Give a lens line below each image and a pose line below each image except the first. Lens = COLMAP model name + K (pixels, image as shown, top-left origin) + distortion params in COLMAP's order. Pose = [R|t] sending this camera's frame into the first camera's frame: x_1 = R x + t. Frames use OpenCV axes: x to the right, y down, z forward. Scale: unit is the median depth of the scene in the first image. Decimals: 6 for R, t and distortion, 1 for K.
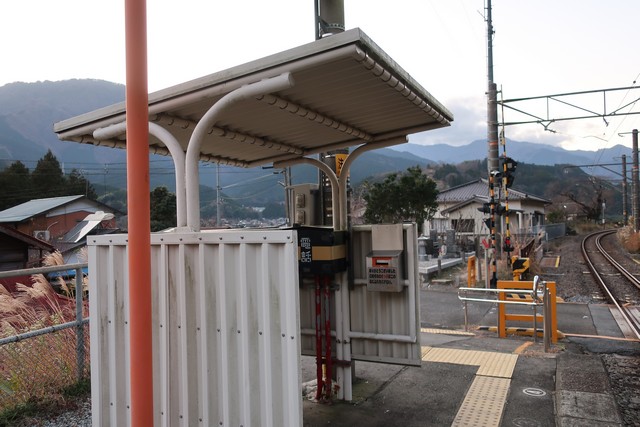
lens RADIAL K [[503.9, 0, 323.1], [0, 503.9, 209.9], [0, 0, 1]] dist [0.002910, -0.005495]
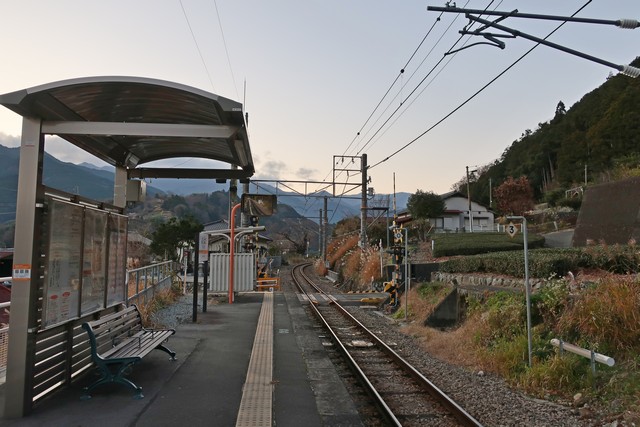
lens RADIAL K [[503.9, 0, 321.7], [0, 503.9, 212.9], [0, 0, 1]] dist [0.002910, -0.005495]
pose [[0.861948, 0.067536, 0.502479, -0.091596], [-0.039538, 0.997024, -0.066184, -0.003239], [-0.505453, 0.037180, 0.862052, -0.180745]]
